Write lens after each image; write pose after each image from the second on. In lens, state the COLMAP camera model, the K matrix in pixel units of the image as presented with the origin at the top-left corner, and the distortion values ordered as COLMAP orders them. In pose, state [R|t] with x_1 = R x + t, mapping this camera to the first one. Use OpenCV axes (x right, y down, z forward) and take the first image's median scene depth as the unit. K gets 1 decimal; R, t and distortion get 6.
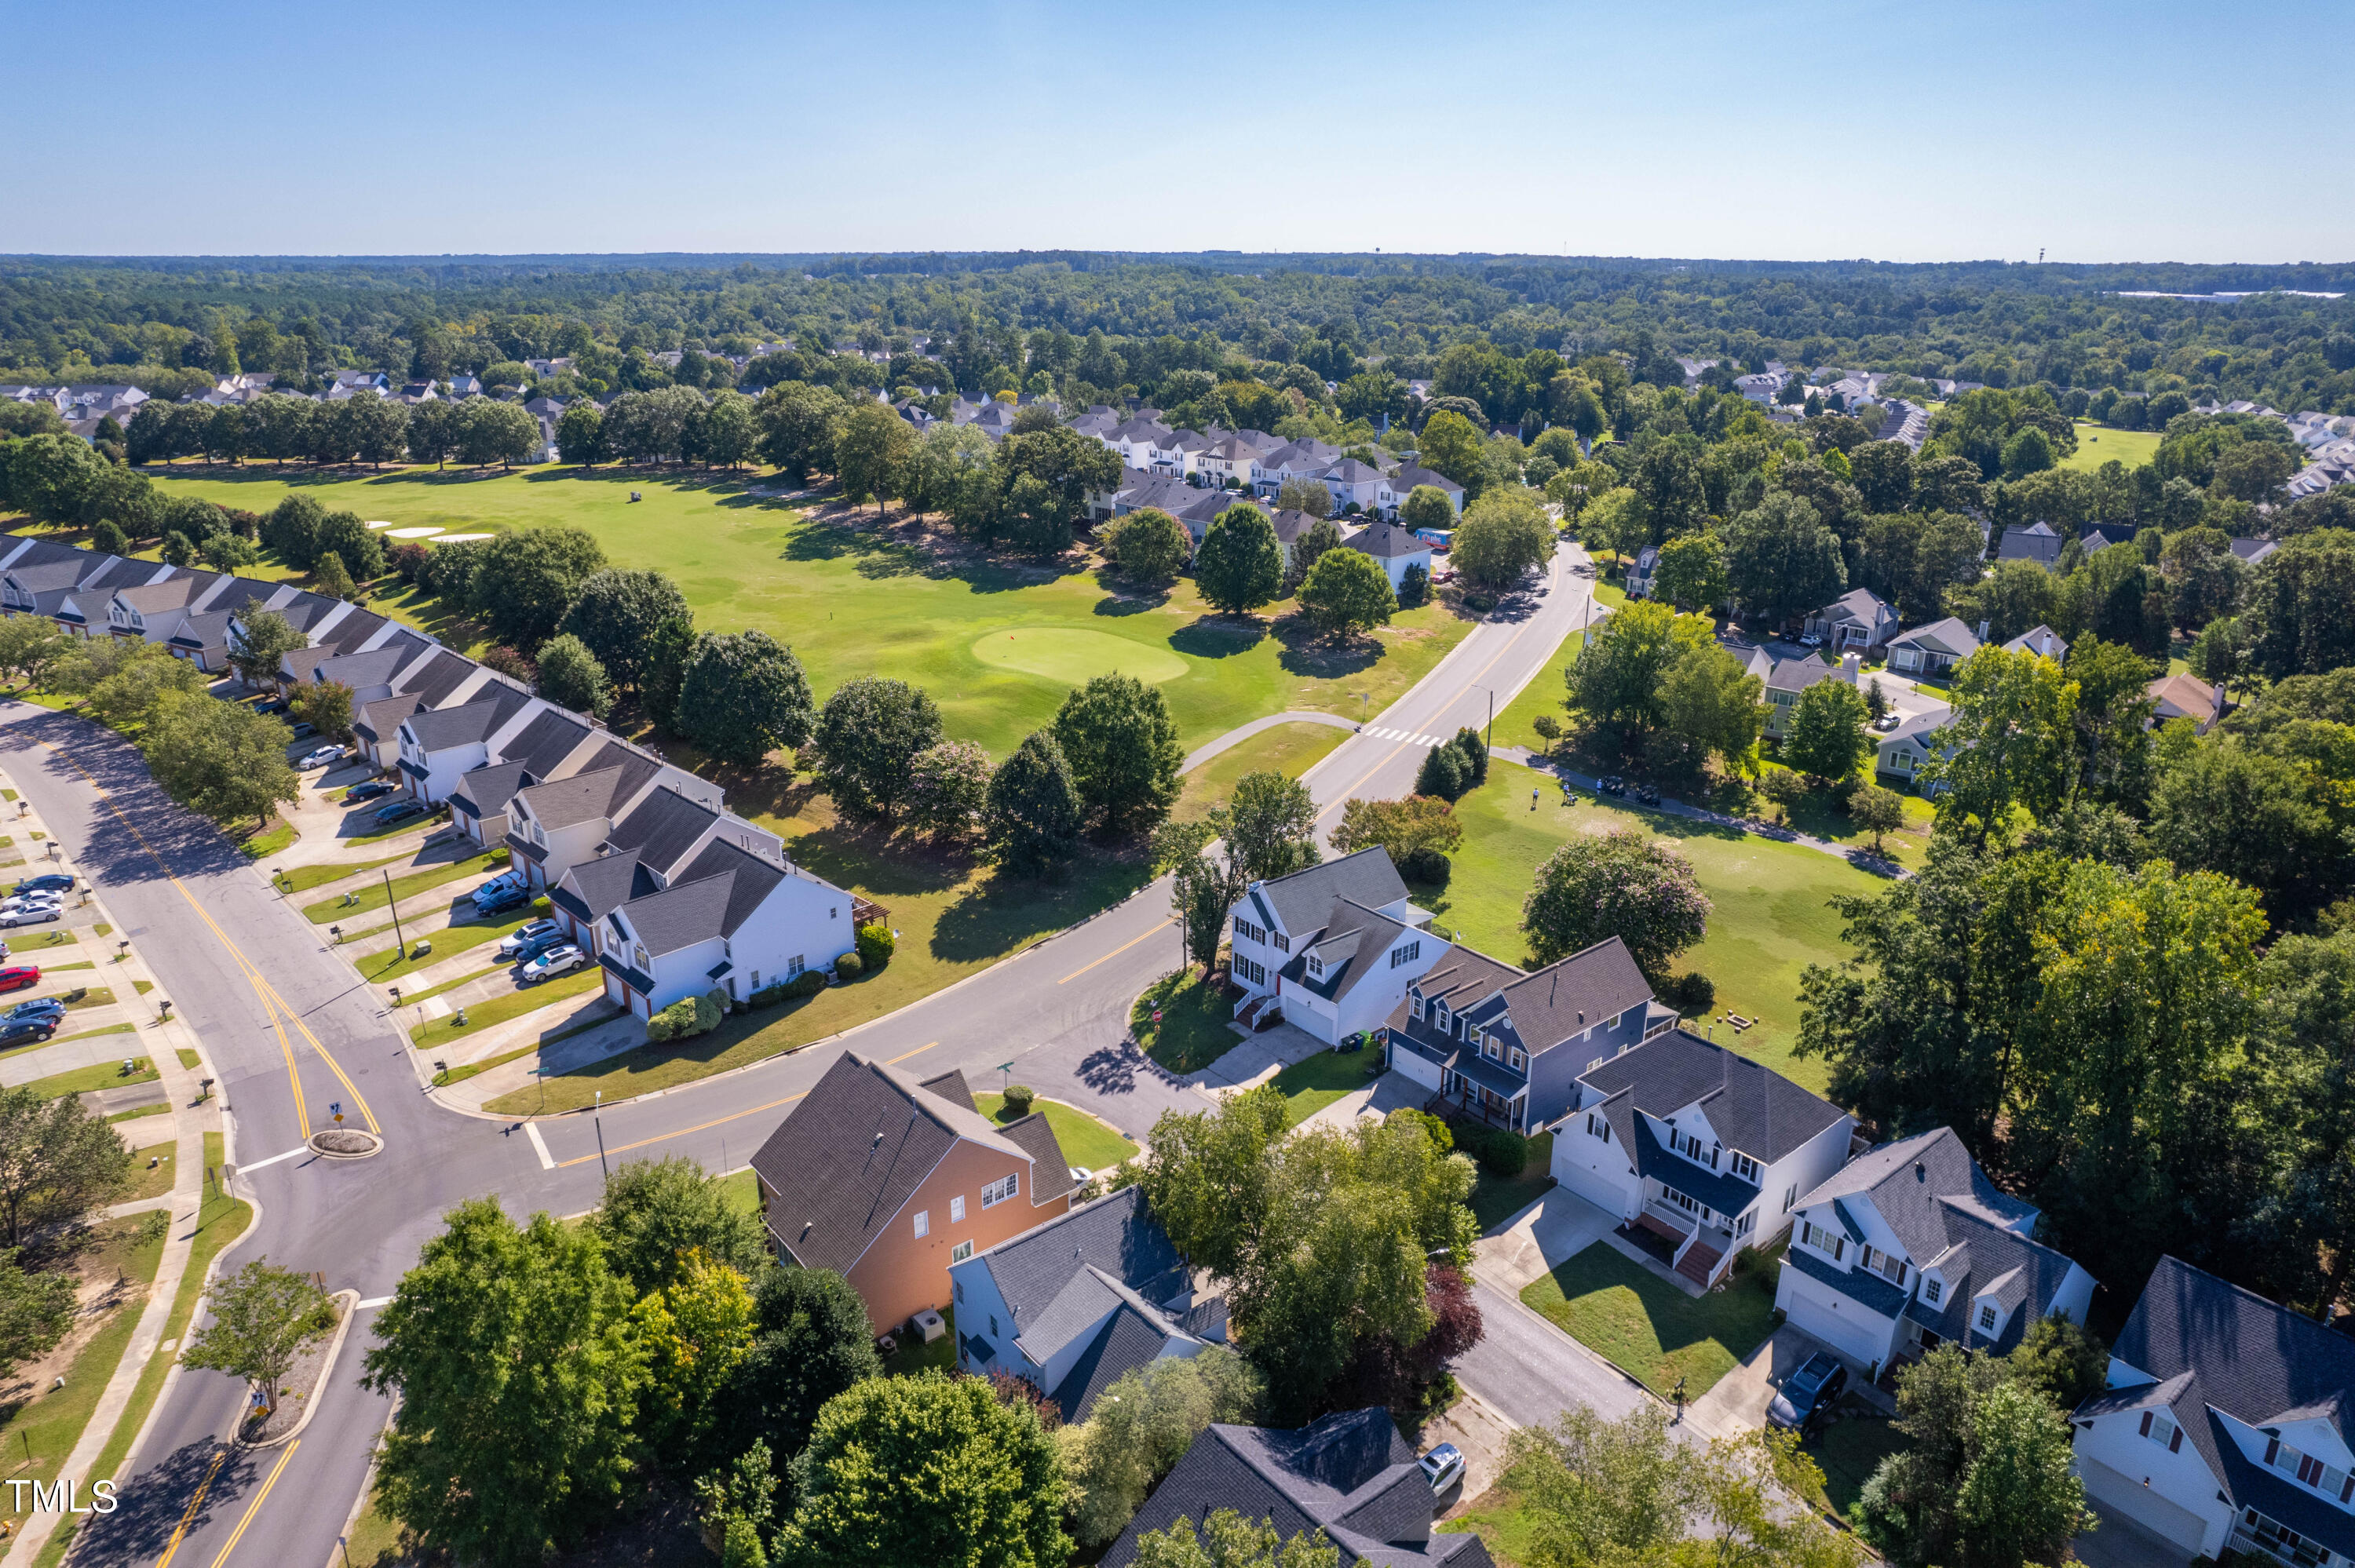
lens RADIAL K [[1512.1, 0, 1177.5], [0, 1512.1, 784.0], [0, 0, 1]] dist [-0.079653, 0.074200]
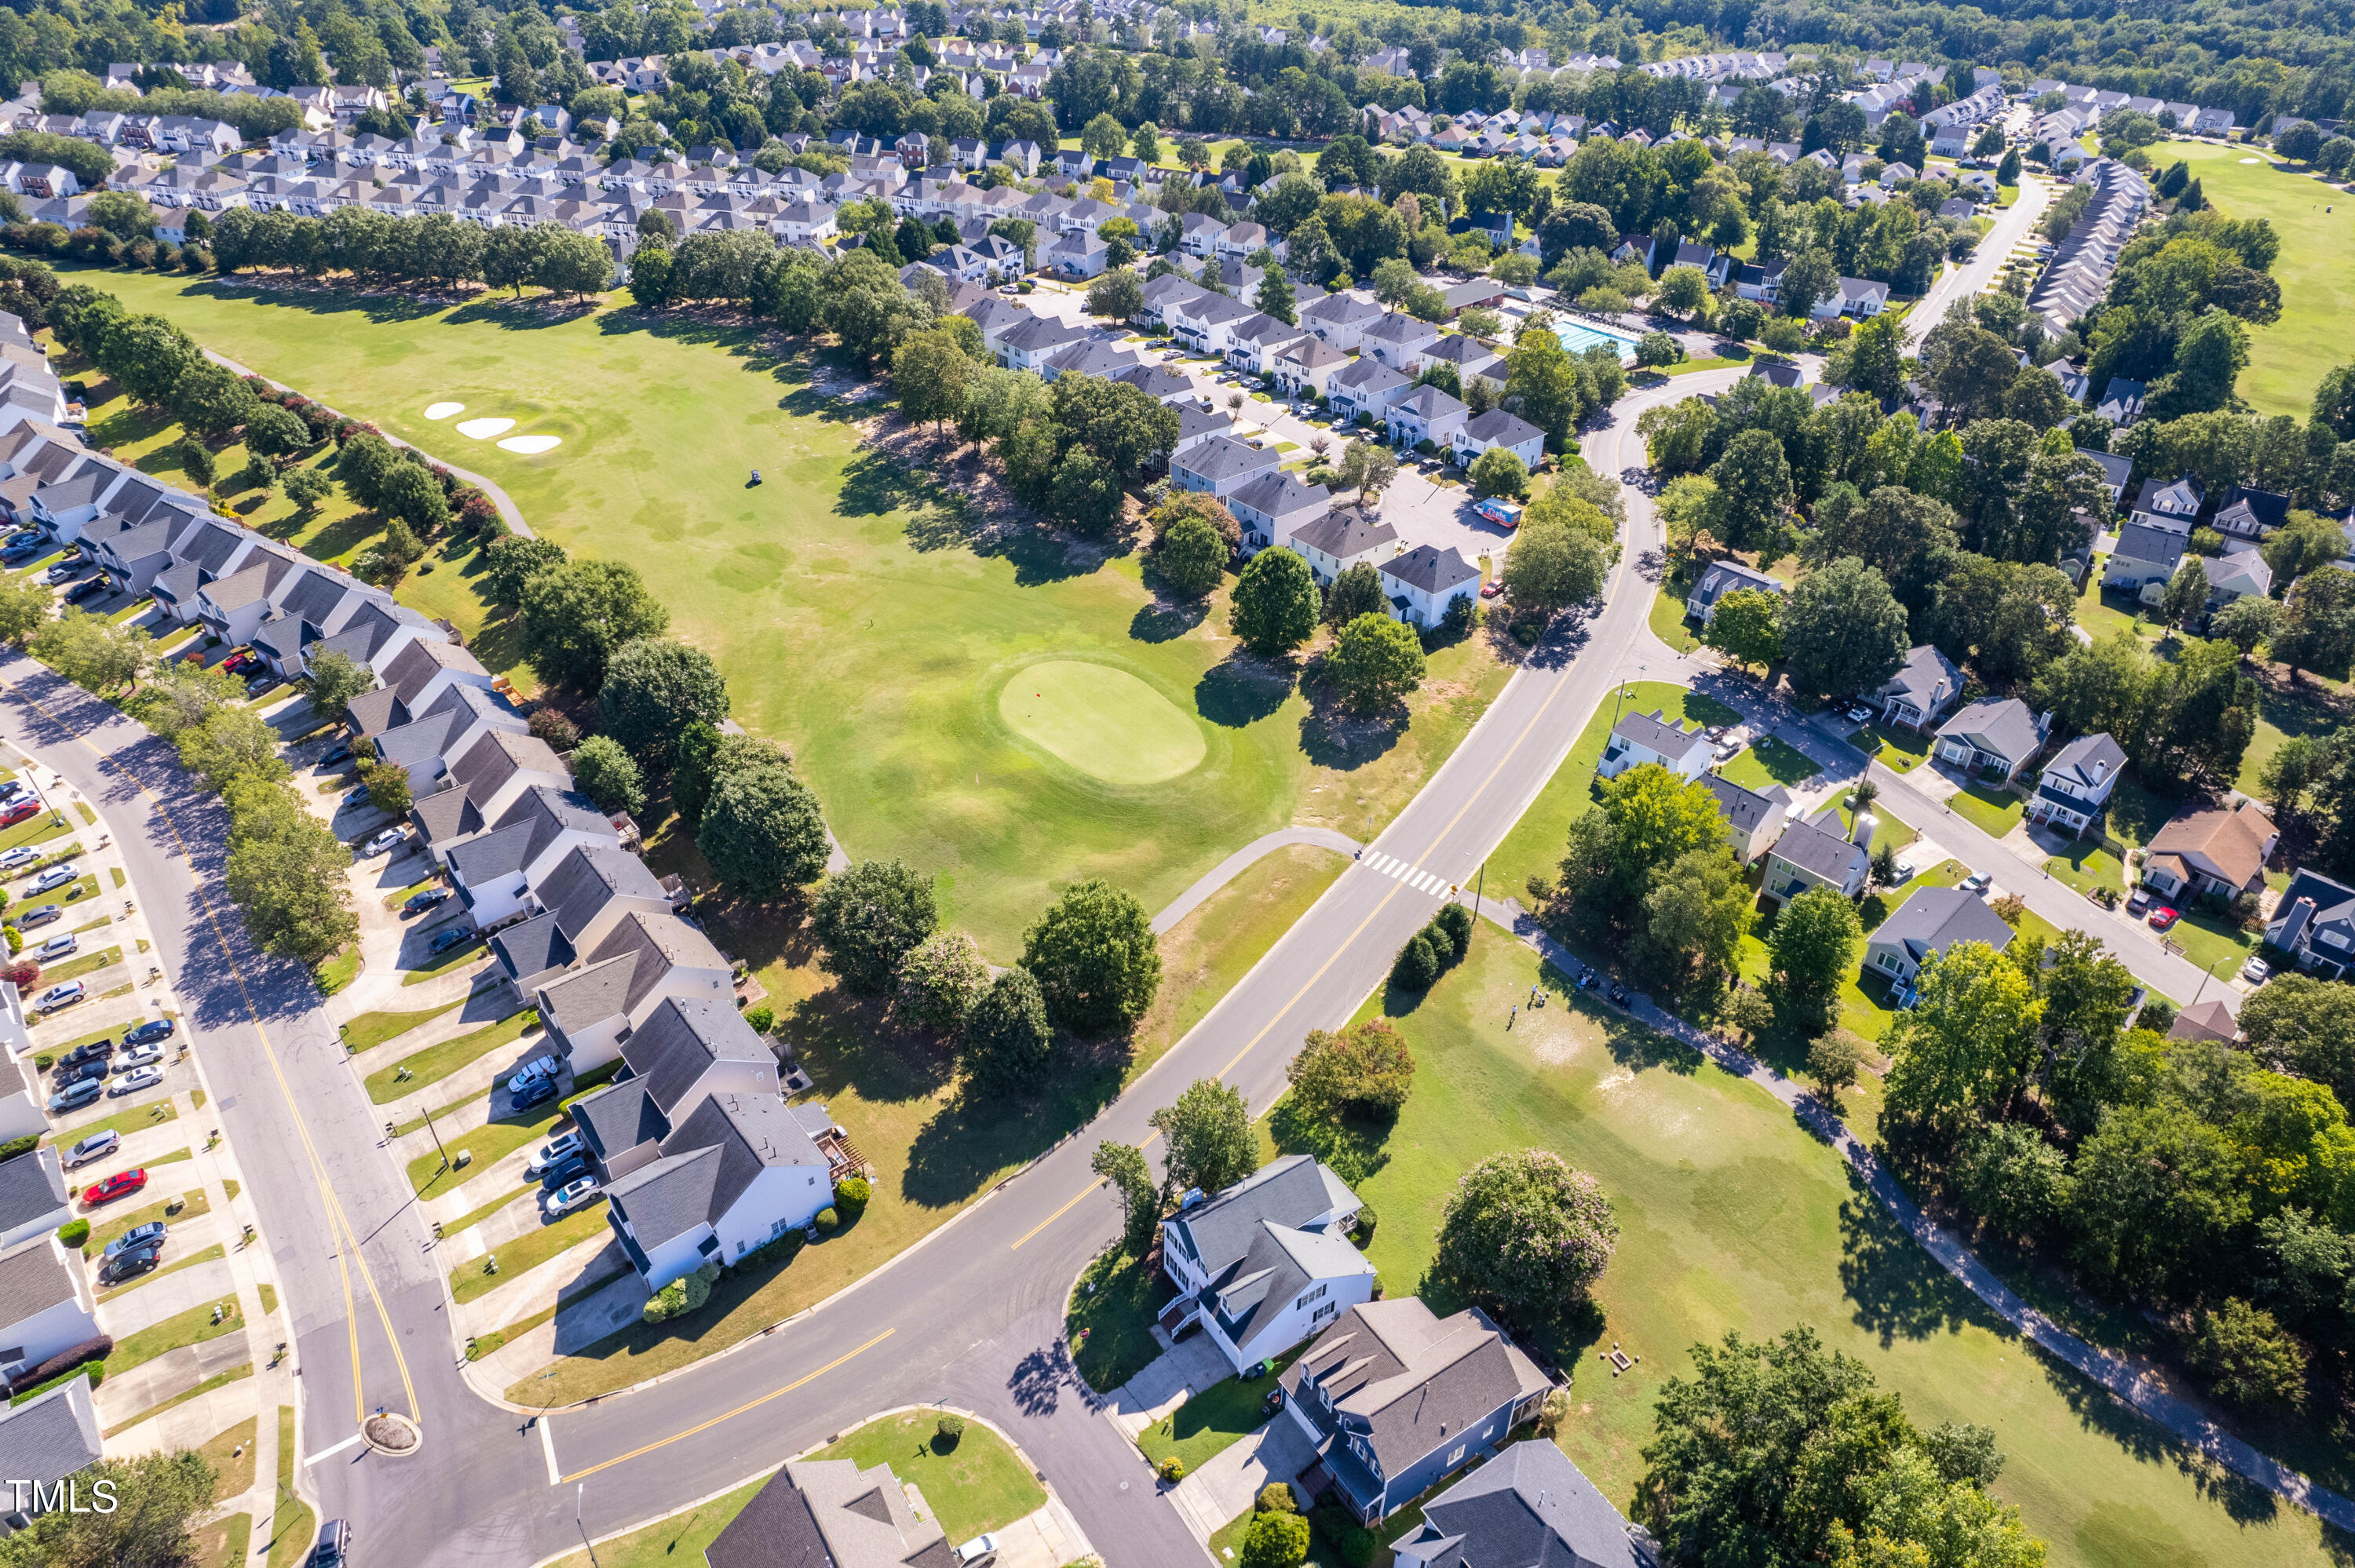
lens RADIAL K [[1512.1, 0, 1177.5], [0, 1512.1, 784.0], [0, 0, 1]] dist [-0.079653, 0.074200]
pose [[0.995022, 0.060497, -0.079196, 0.090358], [-0.038835, 0.967226, 0.250931, -0.396529], [0.091781, -0.246606, 0.964760, 0.022005]]
